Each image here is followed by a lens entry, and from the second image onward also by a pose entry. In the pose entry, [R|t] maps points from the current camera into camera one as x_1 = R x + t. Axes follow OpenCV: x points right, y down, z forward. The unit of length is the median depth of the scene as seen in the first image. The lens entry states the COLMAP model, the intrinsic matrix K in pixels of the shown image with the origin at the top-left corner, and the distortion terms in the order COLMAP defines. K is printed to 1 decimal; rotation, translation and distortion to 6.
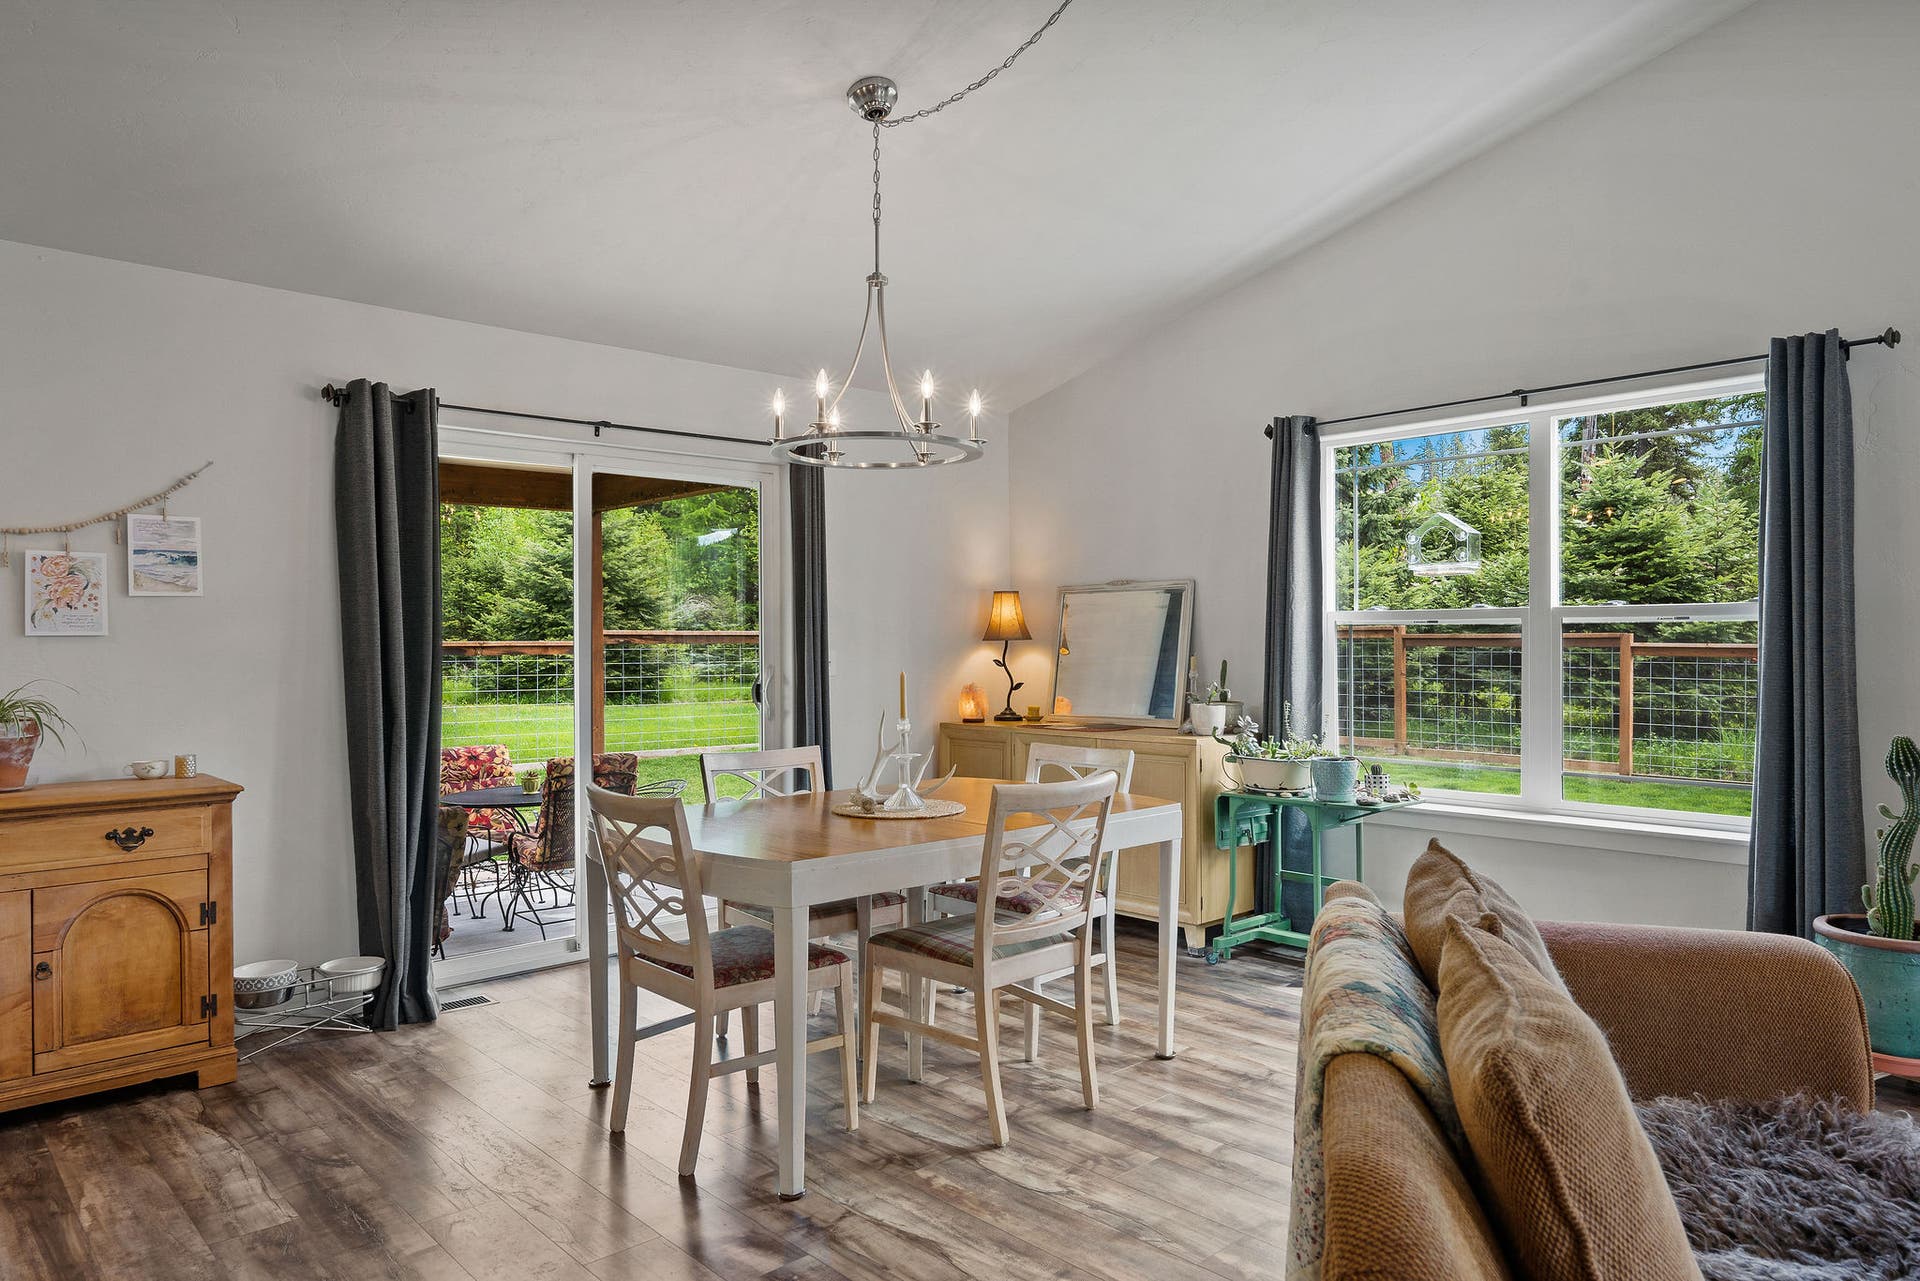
lens RADIAL K [[1218.5, 0, 960.0], [0, 1218.5, 640.5], [0, 0, 1]] dist [-0.002607, 0.000207]
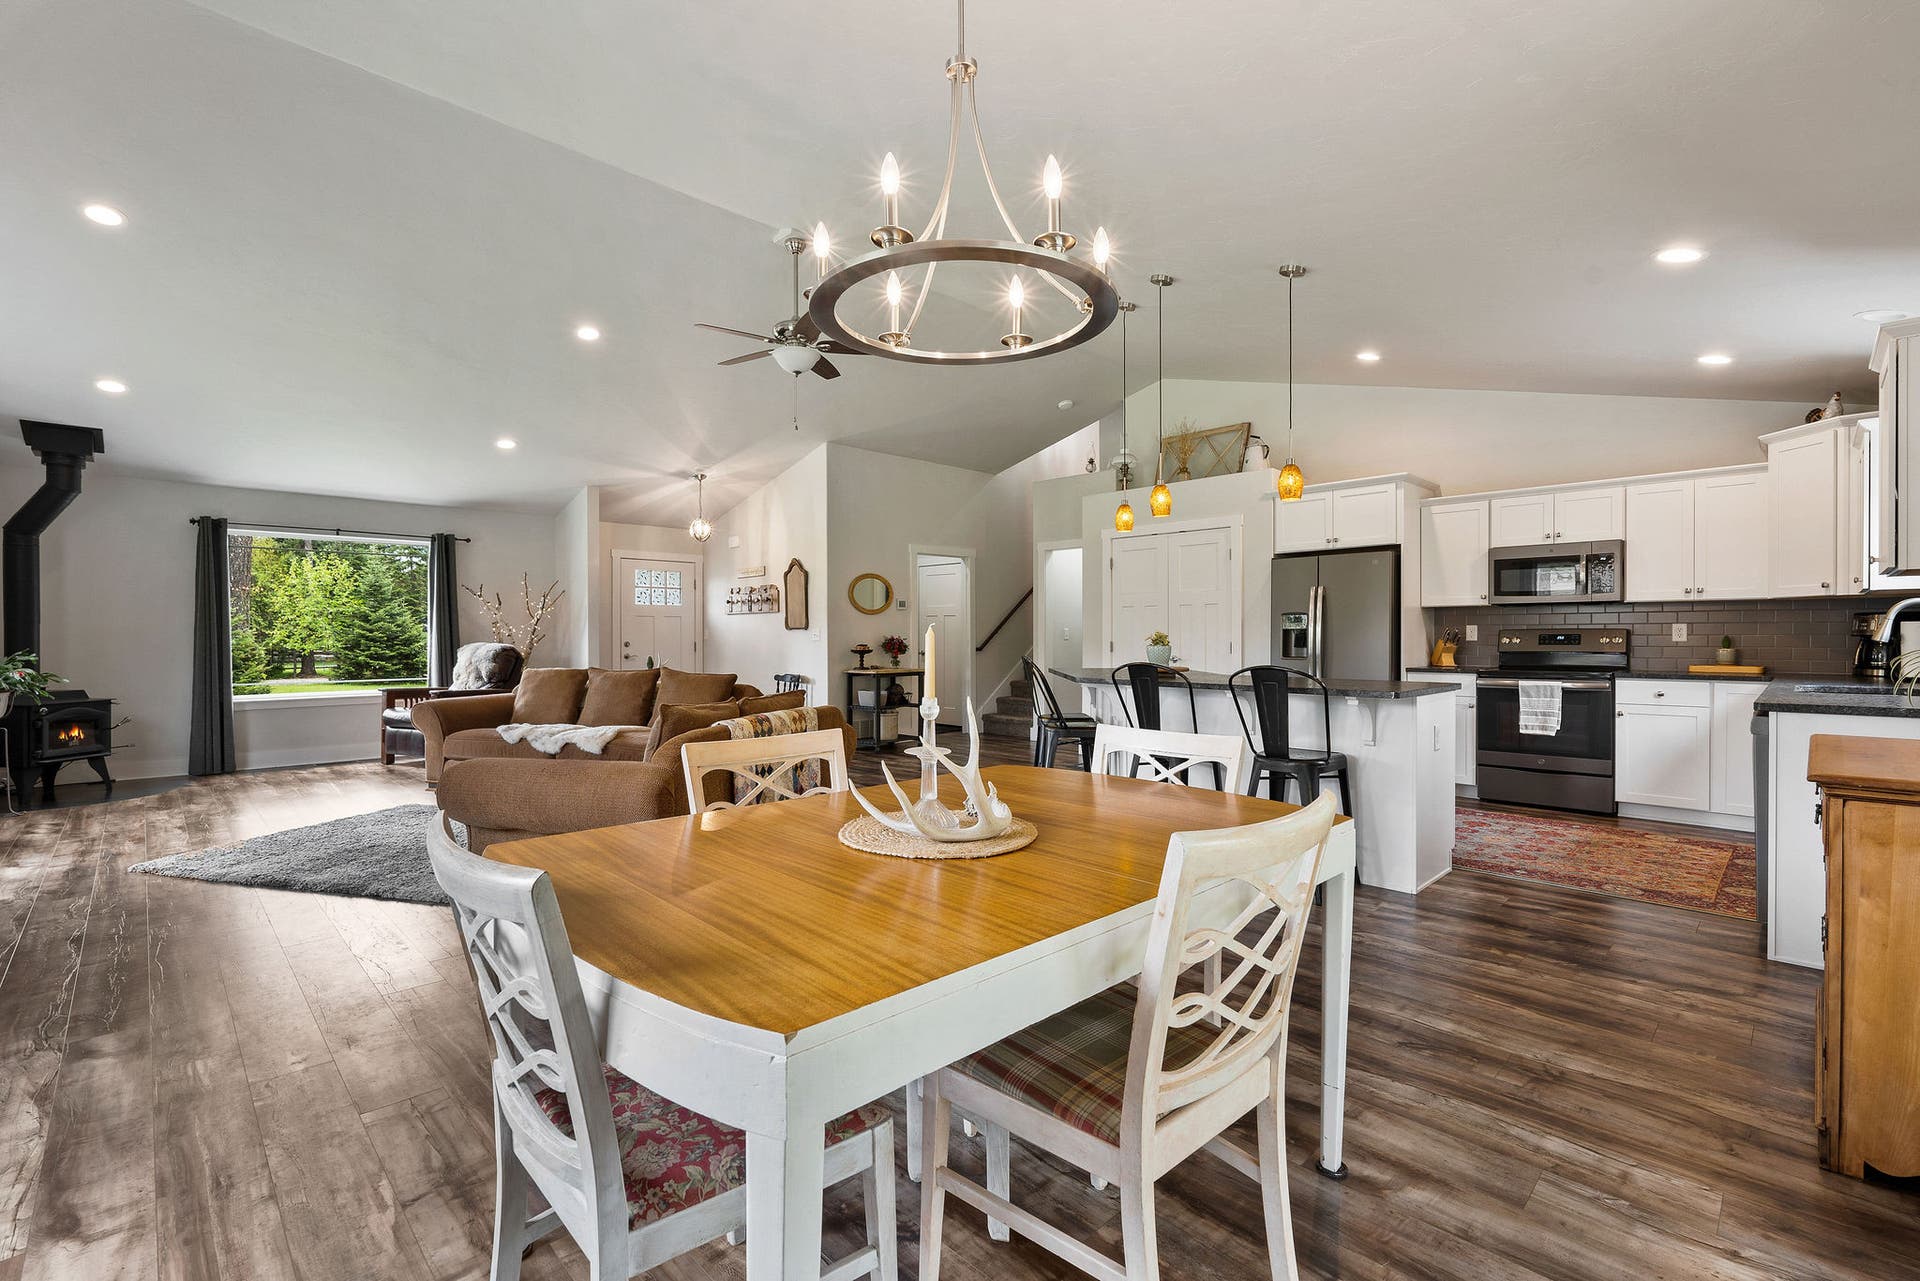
lens RADIAL K [[853.6, 0, 956.6], [0, 853.6, 637.7], [0, 0, 1]] dist [-0.000446, 0.000139]
pose [[-0.999483, 0.007562, -0.031239, -0.045312], [0.007520, 0.999971, 0.001471, 0.029695], [0.031249, 0.001235, -0.999511, 1.413116]]
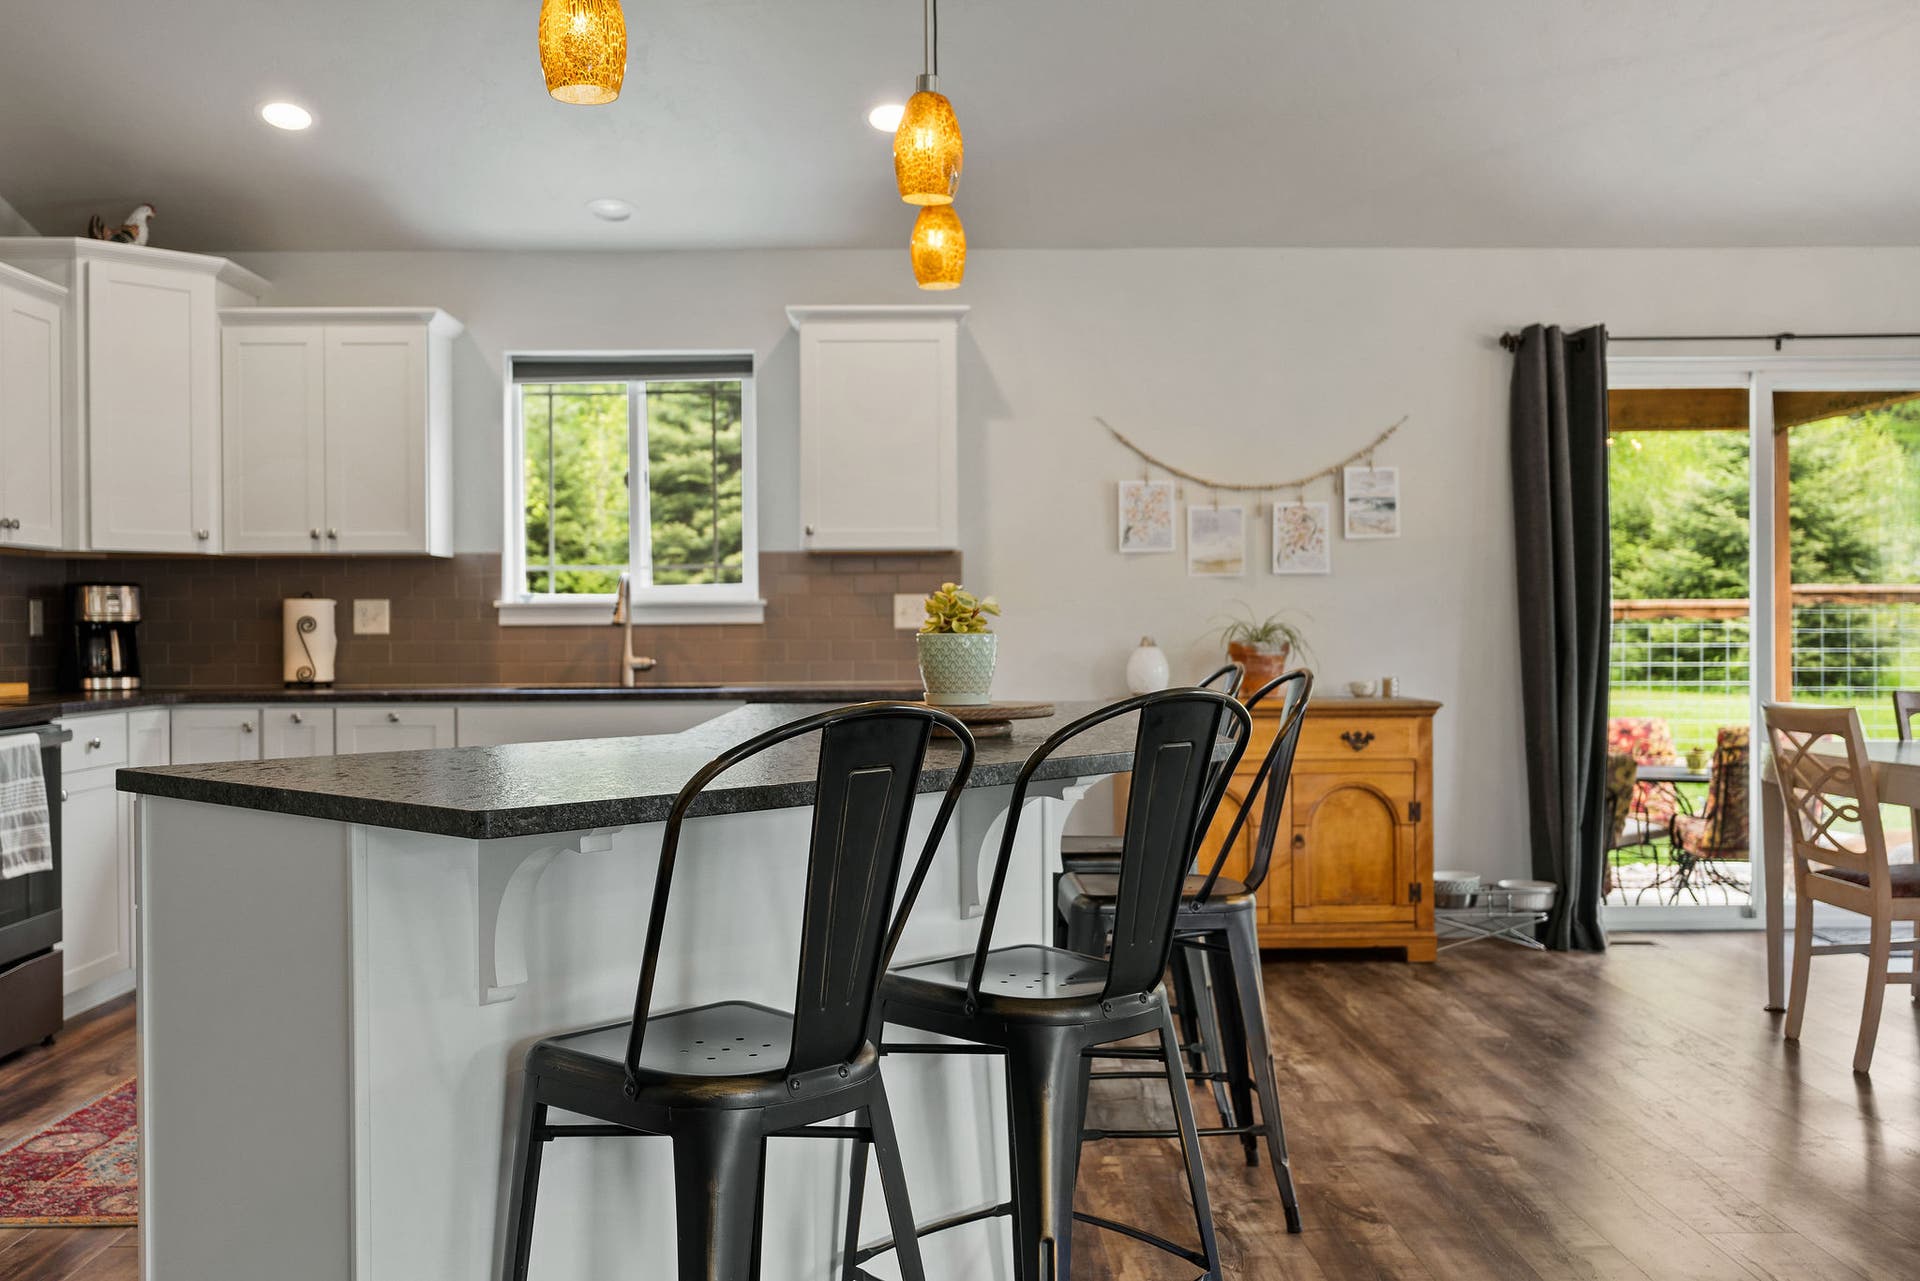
lens RADIAL K [[1745.7, 0, 960.0], [0, 1745.7, 640.5], [0, 0, 1]] dist [0.007949, 0.002007]
pose [[0.743514, 0.006477, -0.668689, 0.152255], [0.002413, 0.999921, 0.012367, 0.038225], [0.668716, -0.010809, 0.743439, -0.472812]]
